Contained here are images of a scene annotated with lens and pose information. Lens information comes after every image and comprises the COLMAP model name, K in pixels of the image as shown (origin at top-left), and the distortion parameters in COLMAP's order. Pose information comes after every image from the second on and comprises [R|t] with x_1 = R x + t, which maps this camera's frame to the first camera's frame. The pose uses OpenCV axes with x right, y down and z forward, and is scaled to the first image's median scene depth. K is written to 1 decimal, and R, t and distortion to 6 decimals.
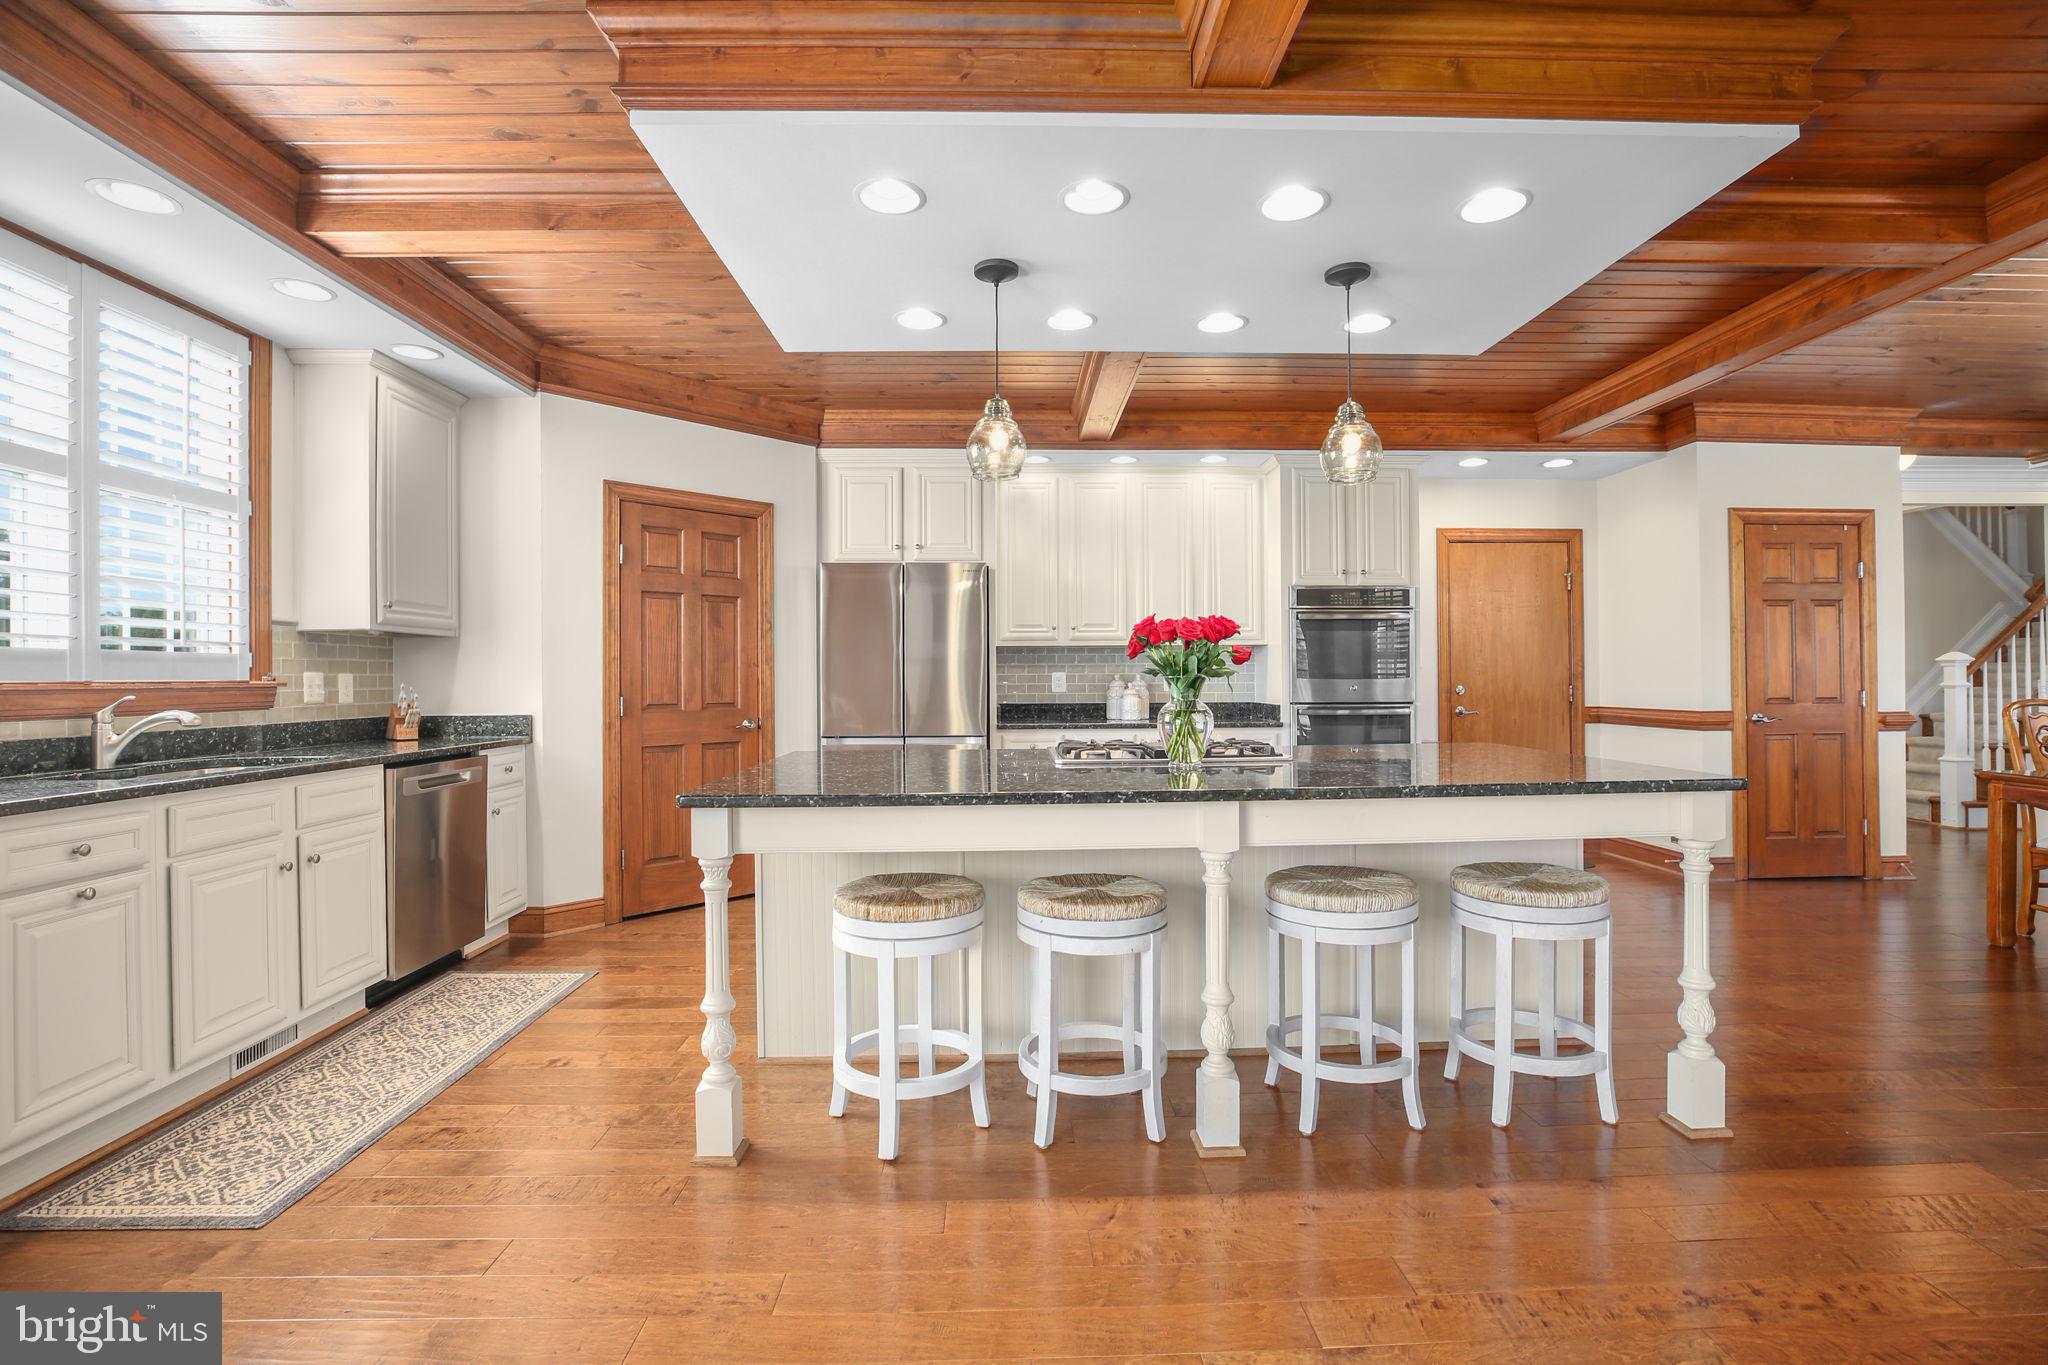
lens RADIAL K [[943.3, 0, 1024.0], [0, 943.3, 682.5], [0, 0, 1]] dist [-0.003036, 0.000047]
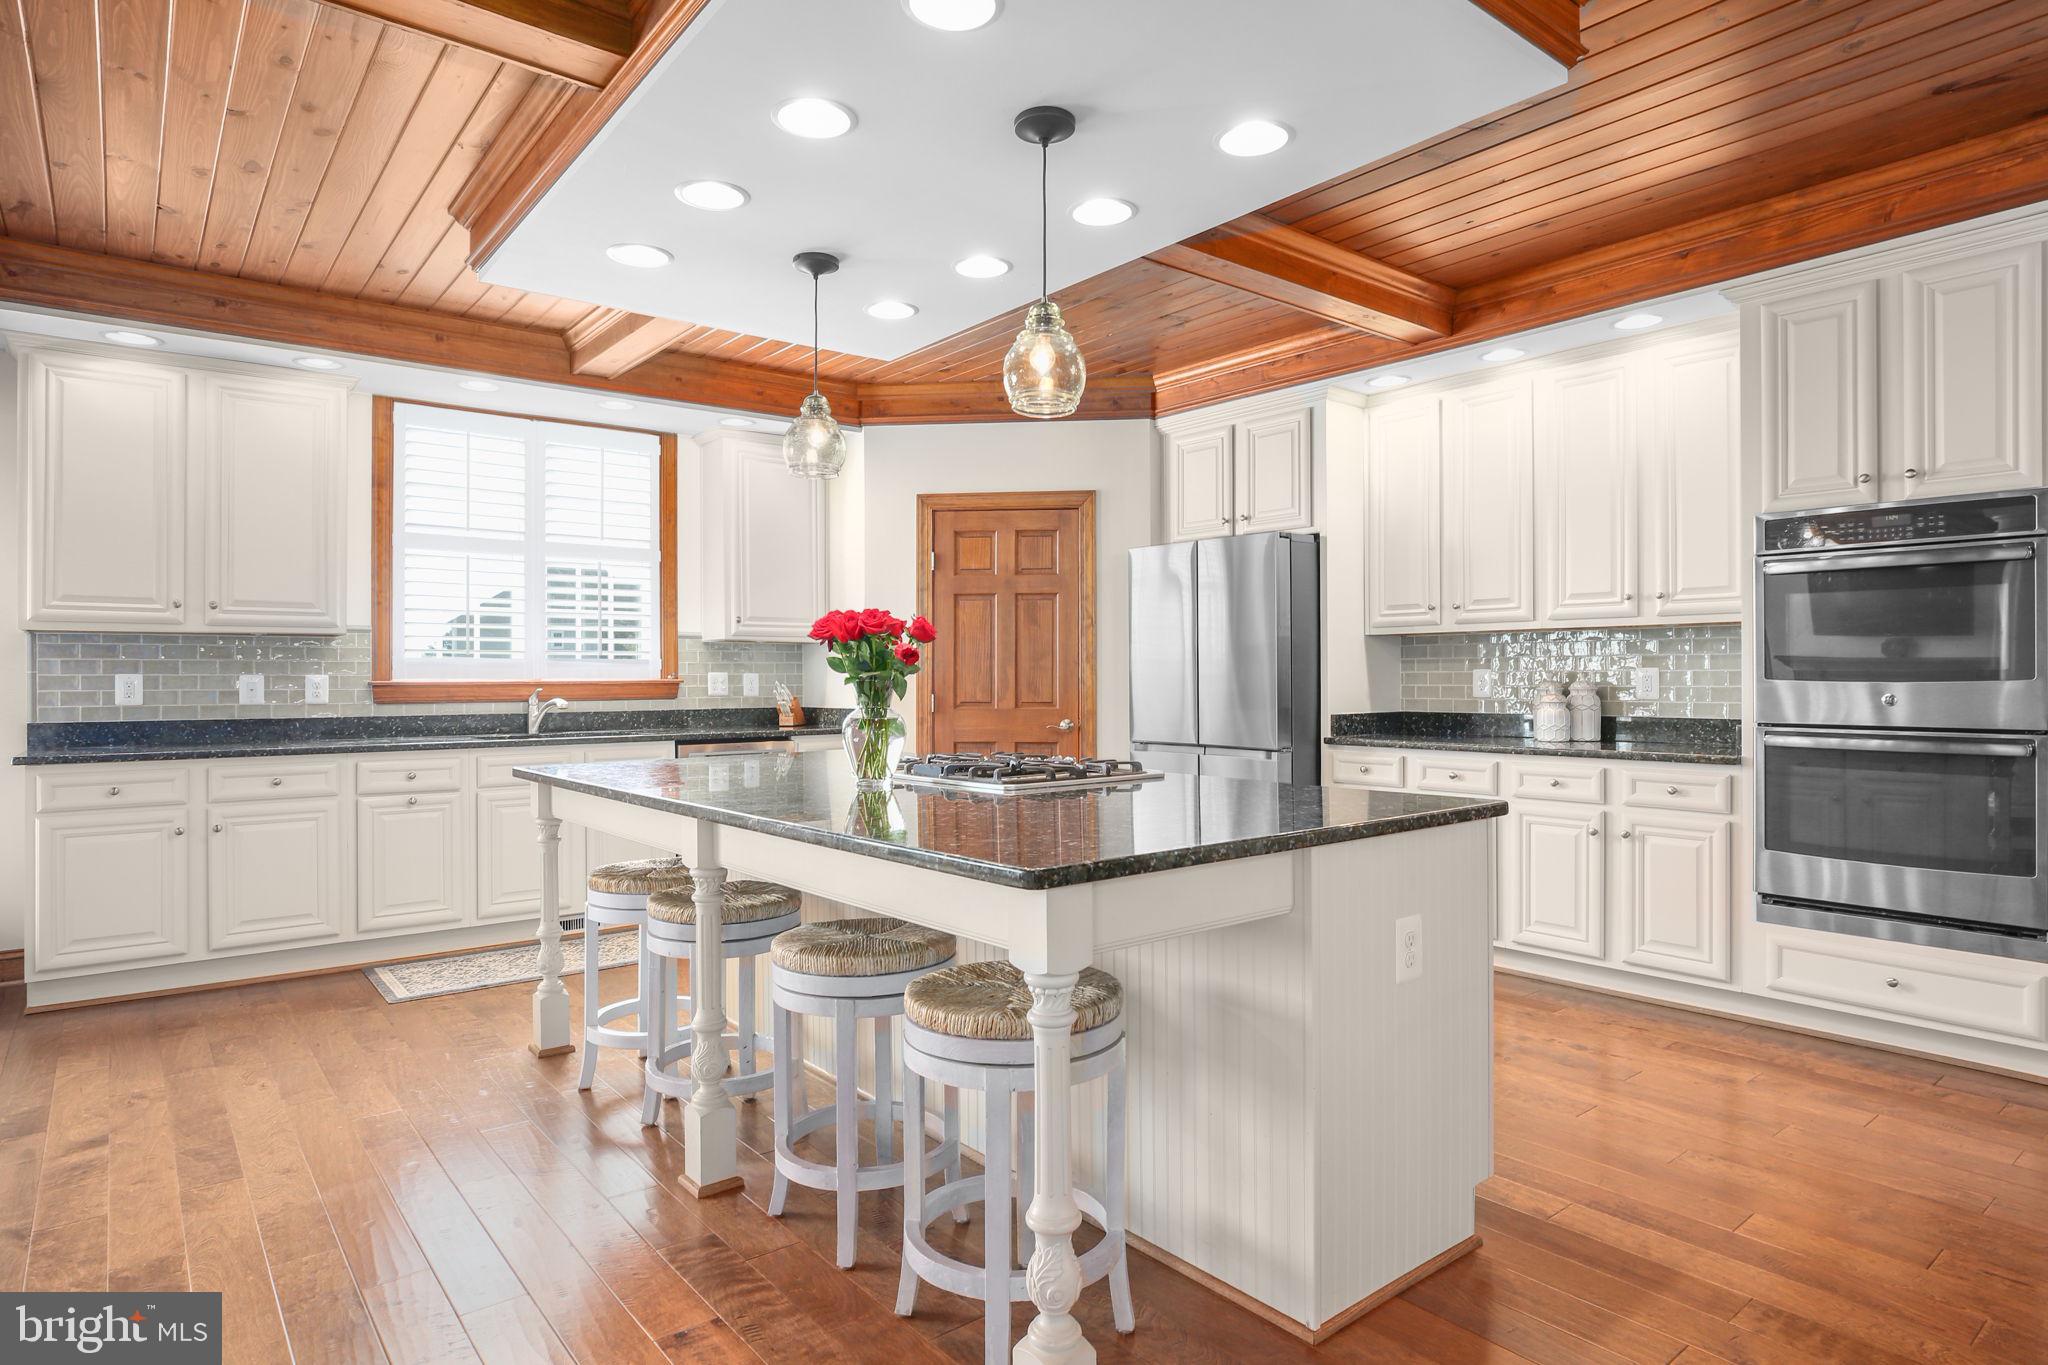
lens RADIAL K [[1148.8, 0, 1024.0], [0, 1148.8, 682.5], [0, 0, 1]] dist [0.036811, 0.000697]
pose [[0.620409, 0.006600, -0.784250, 0.649415], [-0.003502, 0.999978, 0.005645, -0.005660], [0.784270, -0.000756, 0.620419, 0.261162]]
